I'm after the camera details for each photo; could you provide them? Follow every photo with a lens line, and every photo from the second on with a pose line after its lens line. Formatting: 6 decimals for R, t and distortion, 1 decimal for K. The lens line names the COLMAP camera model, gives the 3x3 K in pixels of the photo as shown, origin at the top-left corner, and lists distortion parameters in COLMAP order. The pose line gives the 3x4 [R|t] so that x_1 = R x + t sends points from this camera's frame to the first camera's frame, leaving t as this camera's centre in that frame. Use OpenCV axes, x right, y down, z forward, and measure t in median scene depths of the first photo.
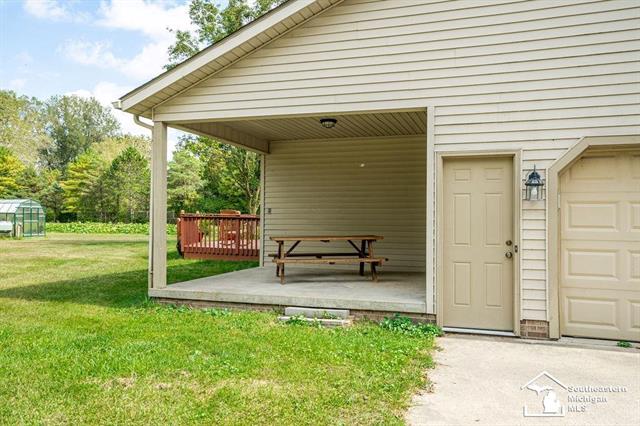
lens RADIAL K [[539.6, 0, 319.4], [0, 539.6, 216.0], [0, 0, 1]] dist [0.014216, 0.001798]
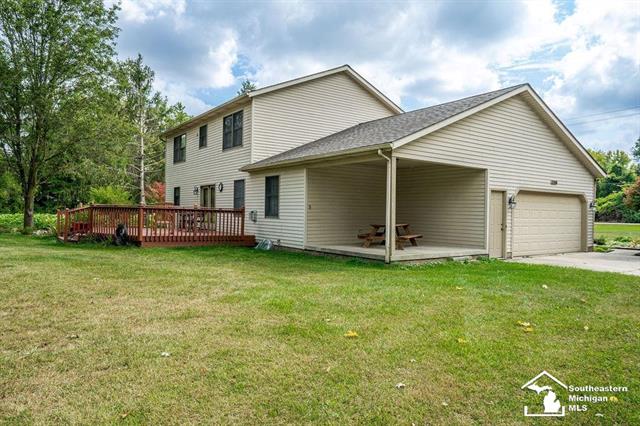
lens RADIAL K [[459.4, 0, 322.0], [0, 459.4, 211.5], [0, 0, 1]] dist [-0.007722, -0.000609]
pose [[0.576891, 0.009377, 0.816767, -1.943036], [-0.020062, 0.999795, 0.002692, -0.000966], [-0.816574, -0.017939, 0.576961, 0.426813]]
